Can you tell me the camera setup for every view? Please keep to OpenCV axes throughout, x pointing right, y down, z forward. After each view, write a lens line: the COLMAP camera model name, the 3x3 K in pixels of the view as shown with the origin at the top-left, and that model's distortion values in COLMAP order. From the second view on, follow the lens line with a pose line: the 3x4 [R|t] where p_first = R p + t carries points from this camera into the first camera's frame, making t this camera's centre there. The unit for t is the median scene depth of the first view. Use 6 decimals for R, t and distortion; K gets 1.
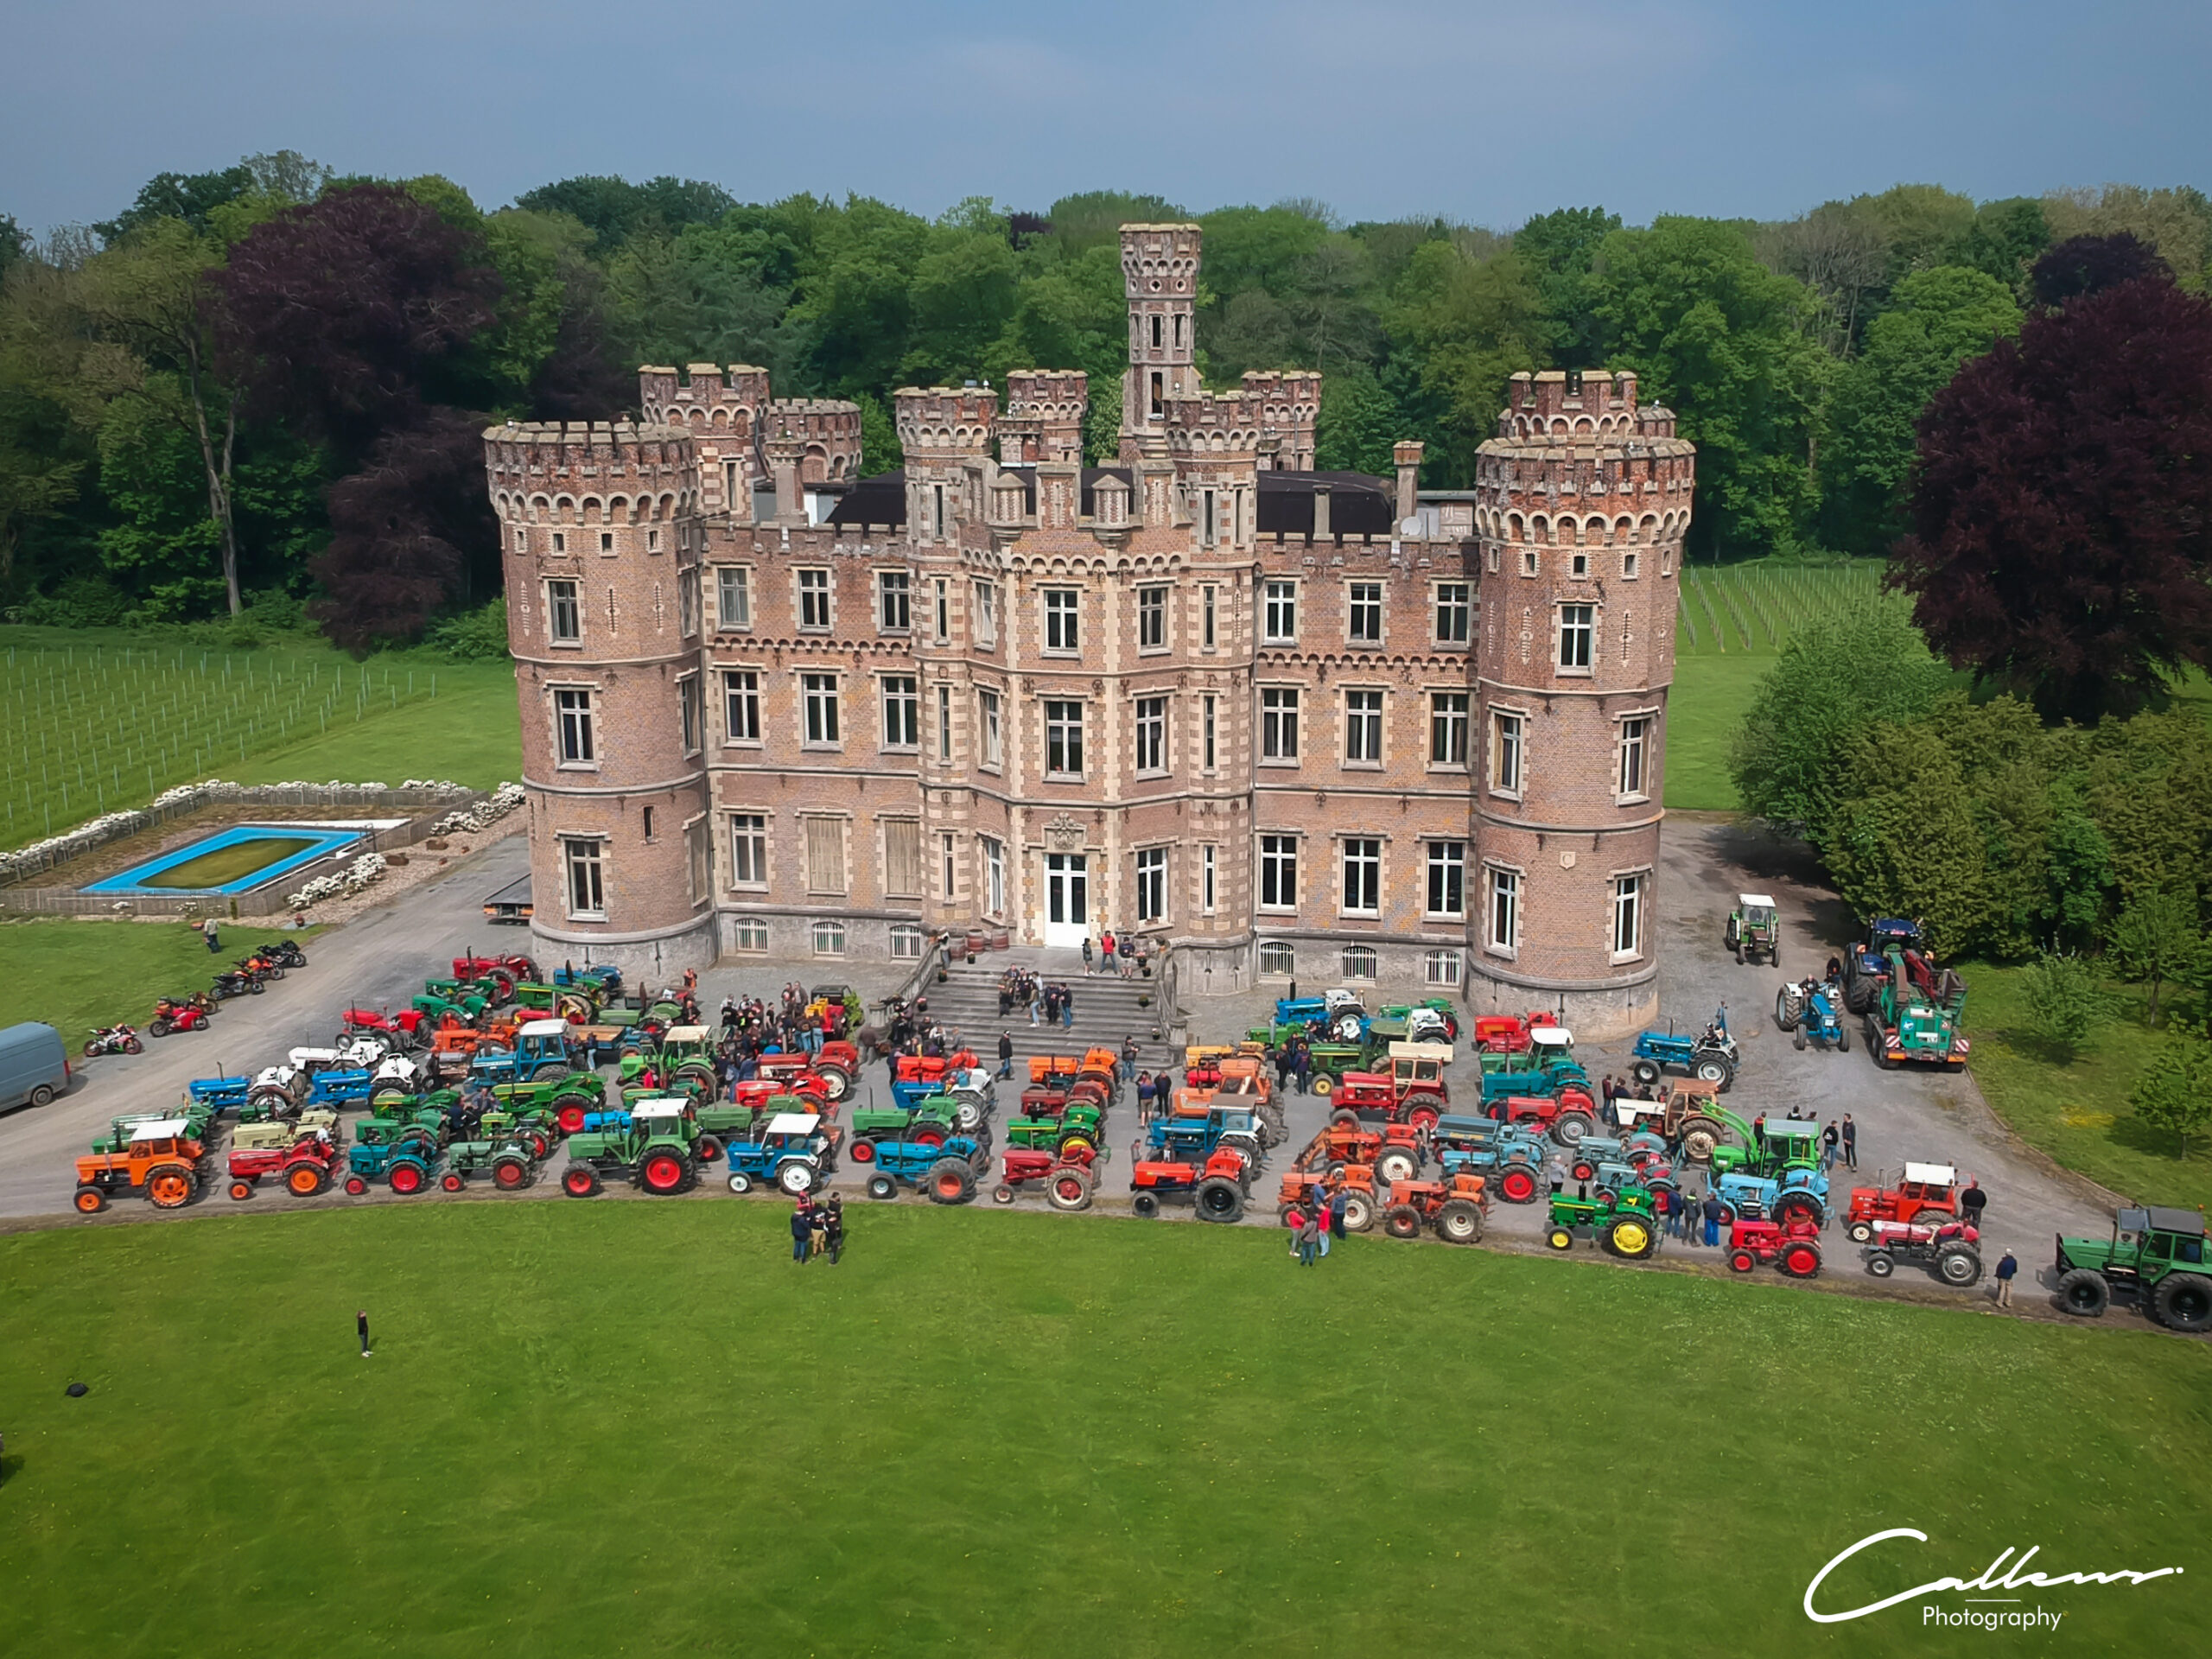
lens RADIAL K [[2265.2, 0, 1199.5], [0, 2265.2, 831.6], [0, 0, 1]] dist [0.245893, -0.798358]
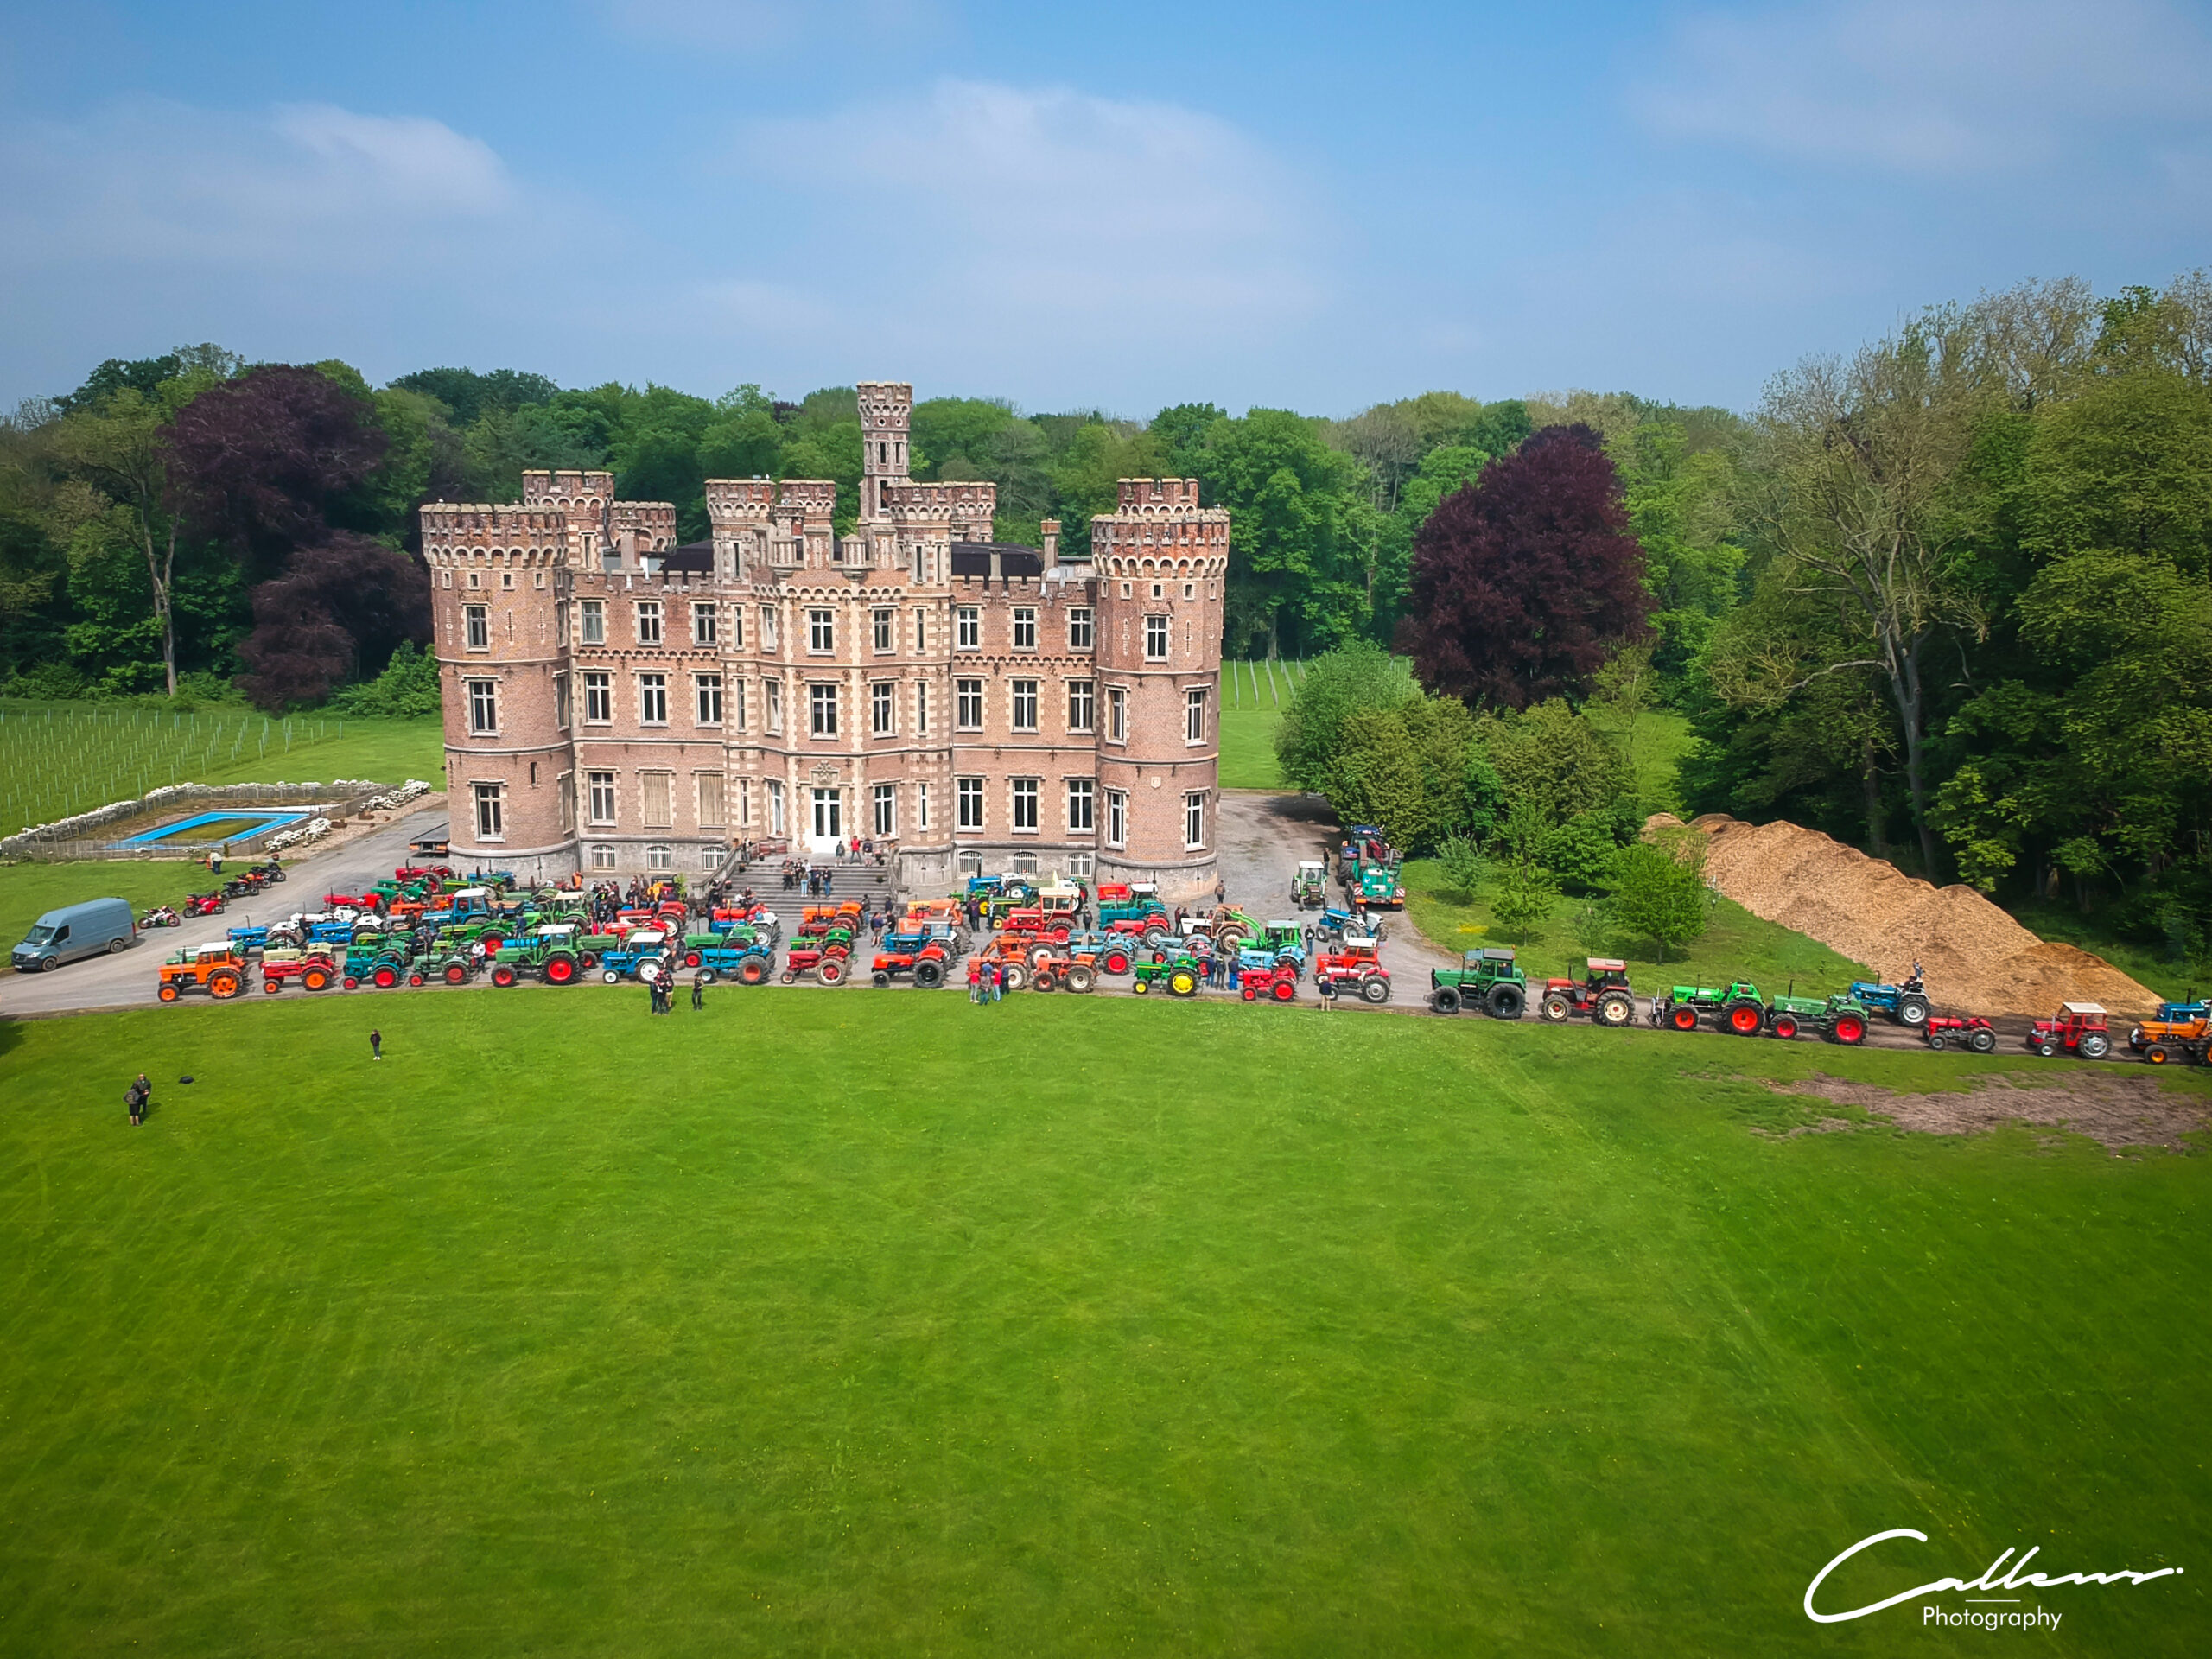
lens RADIAL K [[1848.9, 0, 1126.3], [0, 1848.9, 812.7], [0, 0, 1]] dist [0.214463, -0.568261]
pose [[0.994307, -0.012329, 0.105837, 0.007920], [0.018549, 0.998145, -0.057984, 0.099258], [-0.104925, 0.059617, 0.992692, -0.229873]]
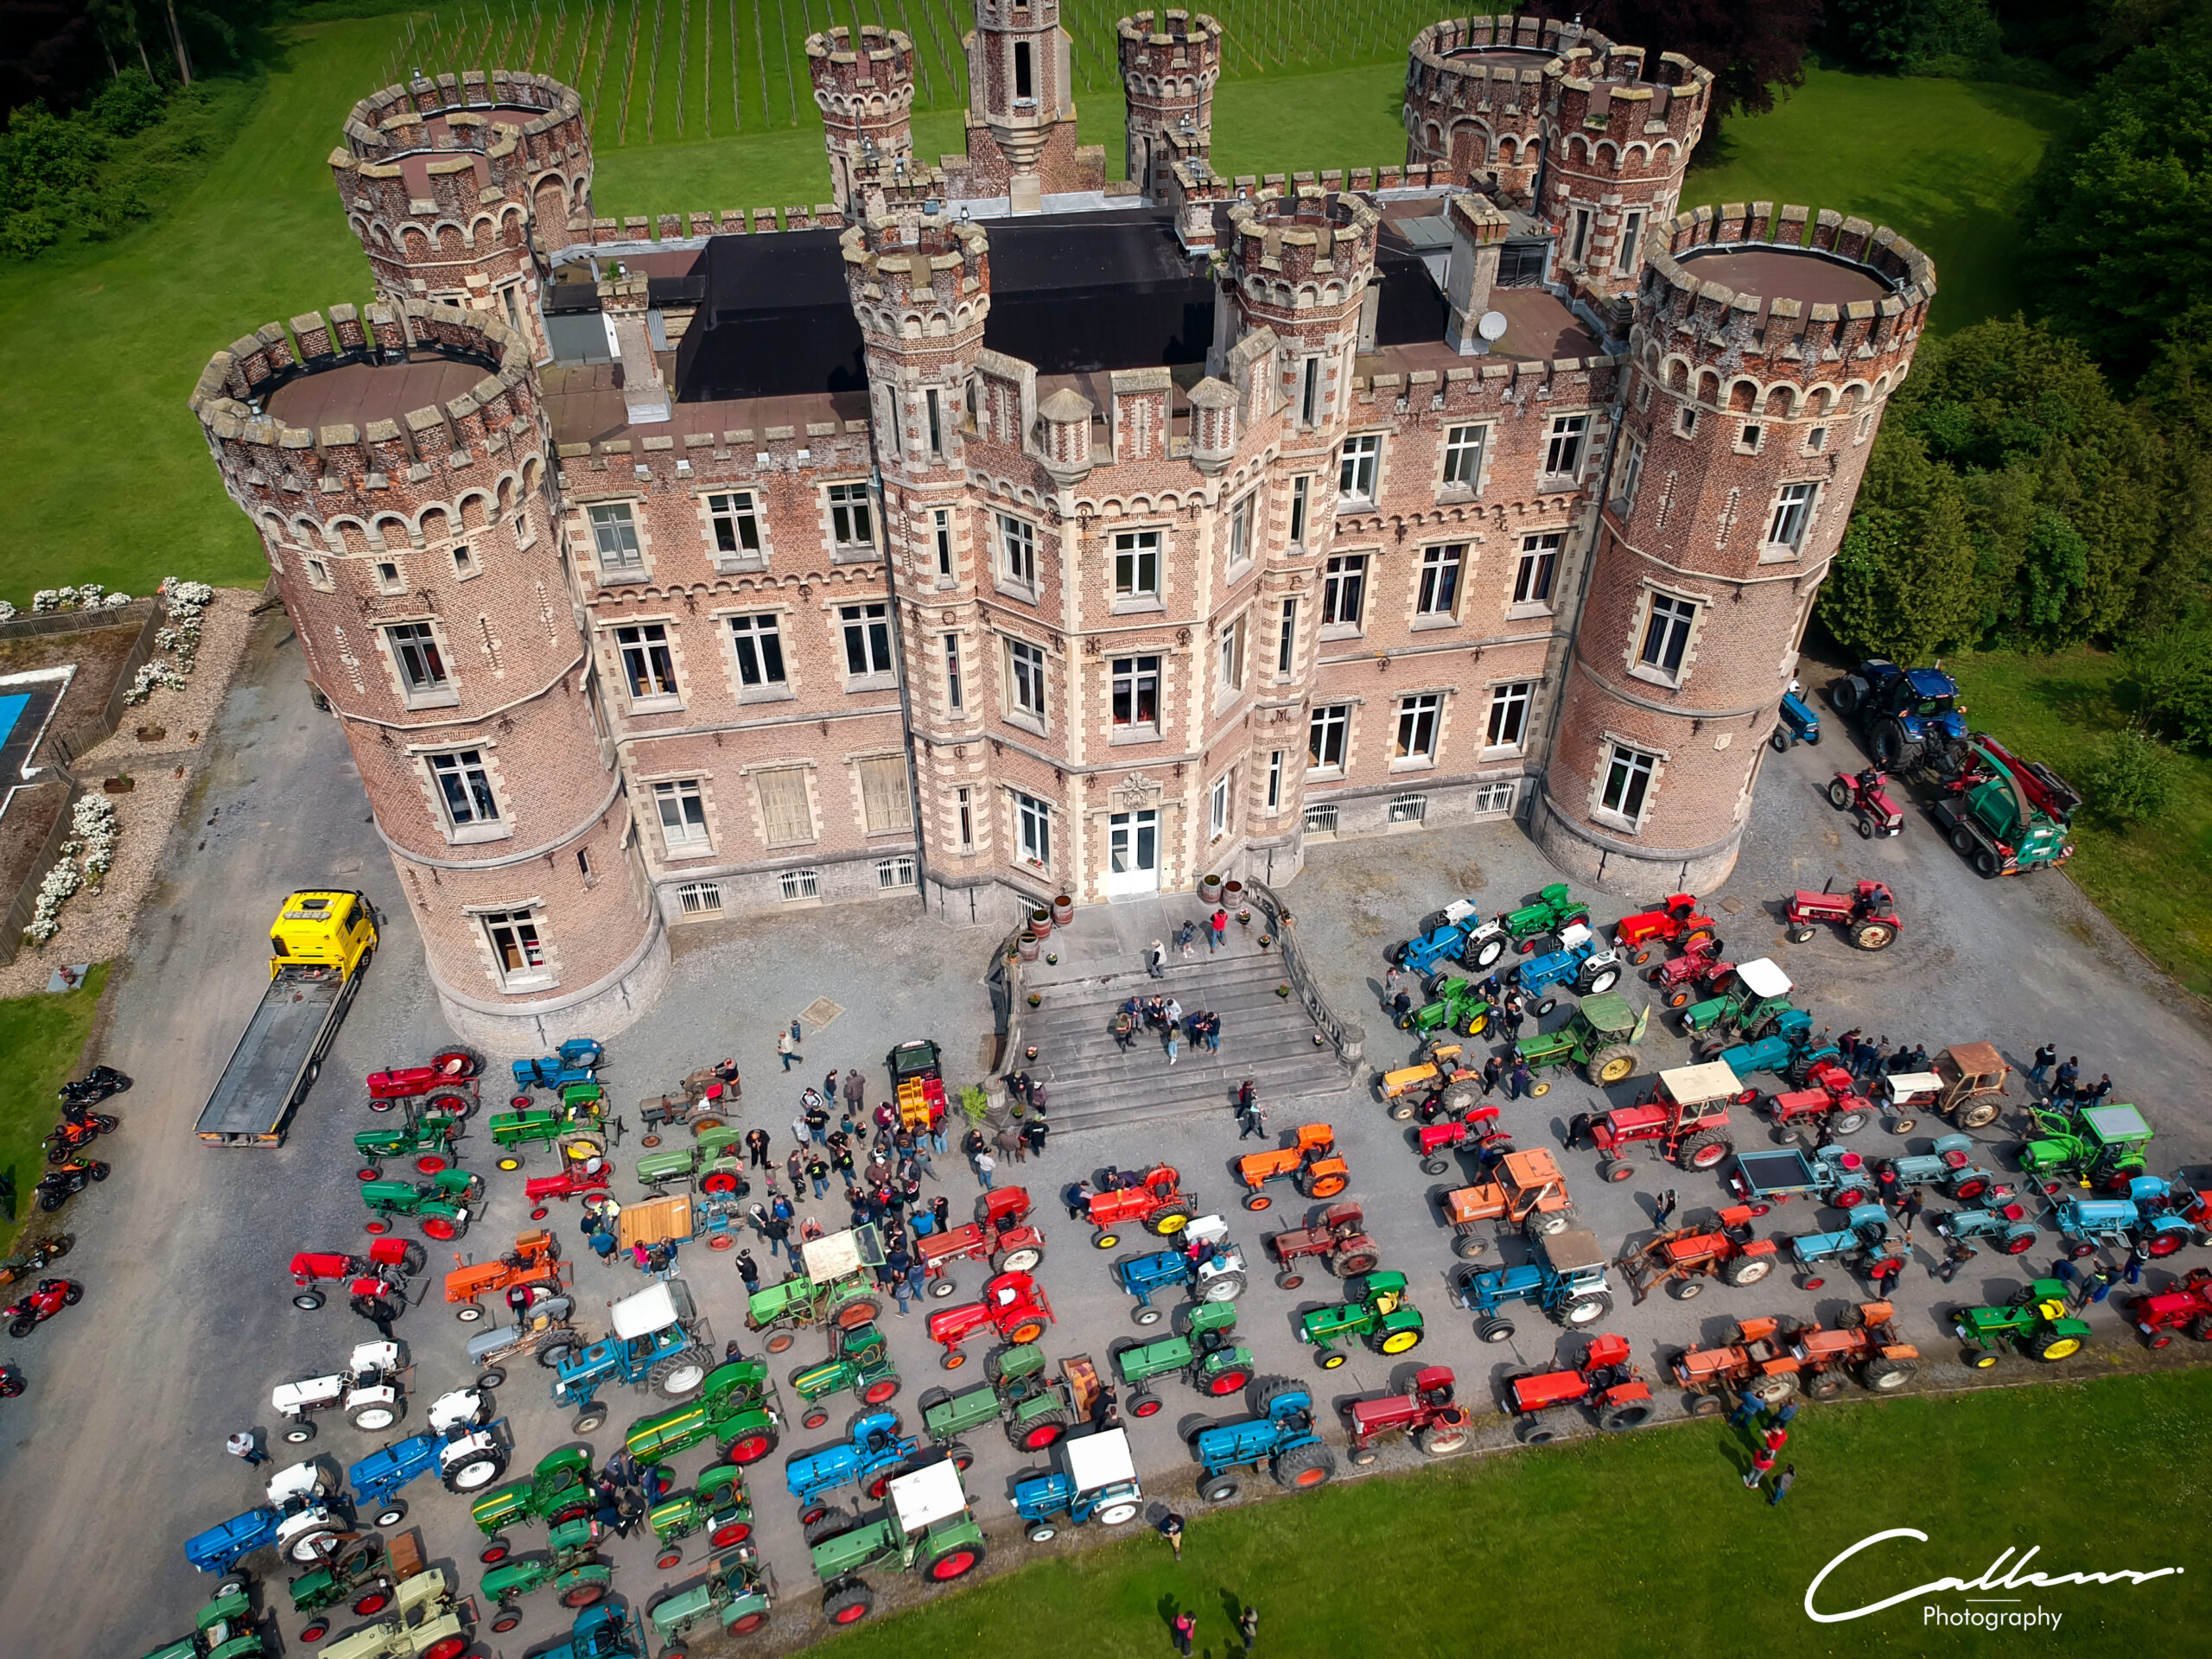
lens RADIAL K [[1611.9, 0, 1123.2], [0, 1611.9, 822.5], [0, 0, 1]] dist [0.110503, -0.189671]
pose [[0.937132, -0.225928, 0.265971, -0.218479], [0.081158, 0.882345, 0.463552, -0.256750], [-0.339407, -0.412823, 0.845210, 0.499432]]
